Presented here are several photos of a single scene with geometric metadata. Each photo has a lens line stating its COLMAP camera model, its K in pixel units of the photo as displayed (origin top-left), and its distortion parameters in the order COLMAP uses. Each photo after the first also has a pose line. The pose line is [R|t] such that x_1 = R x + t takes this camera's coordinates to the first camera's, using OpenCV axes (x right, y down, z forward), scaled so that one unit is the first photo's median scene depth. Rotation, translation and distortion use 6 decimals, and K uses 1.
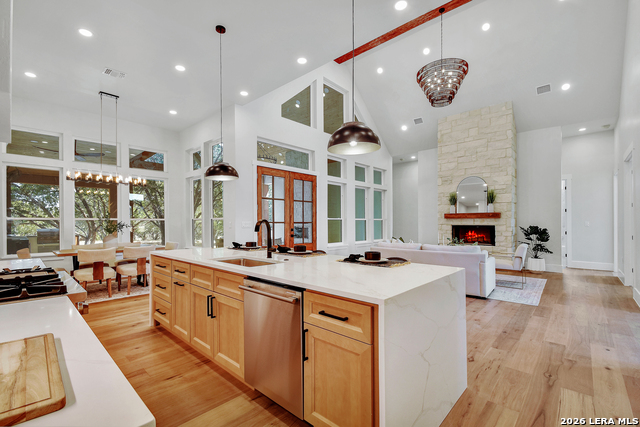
lens RADIAL K [[285.9, 0, 319.6], [0, 285.9, 218.1], [0, 0, 1]] dist [0.001457, 0.000184]
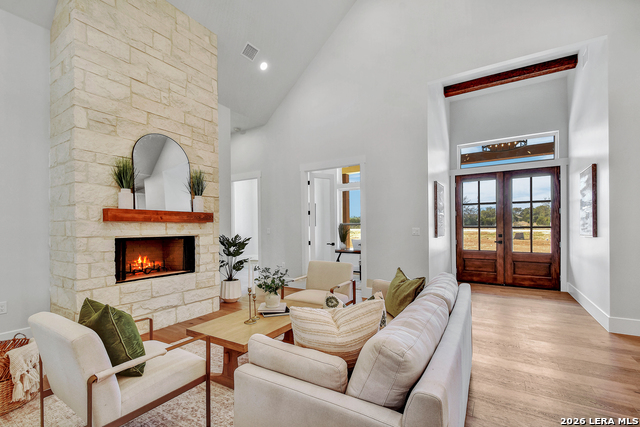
lens RADIAL K [[285.9, 0, 320.6], [0, 285.9, 225.4], [0, 0, 1]] dist [0.001457, 0.000184]
pose [[-0.179407, 0.013869, 0.983677, 0.017906], [-0.002750, 0.999890, -0.014600, 0.012843], [-0.983771, -0.005324, -0.179349, 0.837859]]
